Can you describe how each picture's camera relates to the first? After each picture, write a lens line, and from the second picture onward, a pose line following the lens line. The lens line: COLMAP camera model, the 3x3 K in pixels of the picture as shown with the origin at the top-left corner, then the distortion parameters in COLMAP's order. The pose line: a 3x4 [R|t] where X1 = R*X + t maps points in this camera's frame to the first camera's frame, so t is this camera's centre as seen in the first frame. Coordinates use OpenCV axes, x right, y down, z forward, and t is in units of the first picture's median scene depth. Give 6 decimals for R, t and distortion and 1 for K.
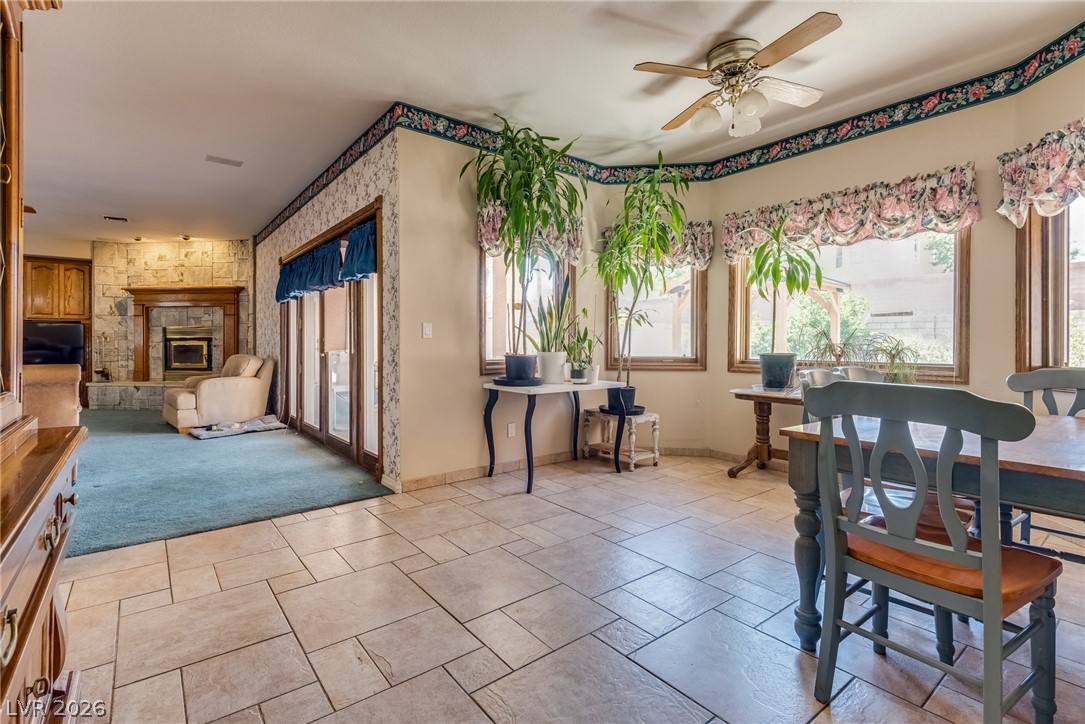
lens RADIAL K [[504.9, 0, 529.3], [0, 504.9, 349.5], [0, 0, 1]] dist [0.014087, -0.001000]
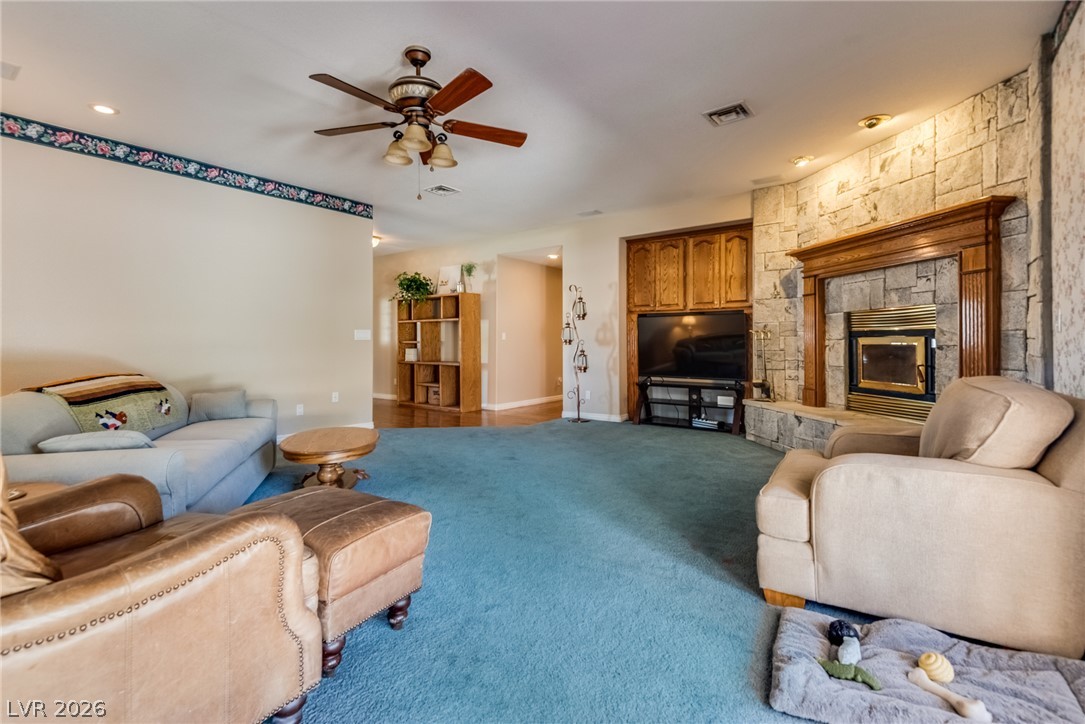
lens RADIAL K [[486.6, 0, 541.0], [0, 486.6, 337.4], [0, 0, 1]] dist [-0.002574, -0.001175]
pose [[0.234928, -0.008983, -0.971971, -0.289997], [-0.004773, 0.999935, -0.010395, -0.009669], [0.972001, 0.007081, 0.234870, 0.563331]]
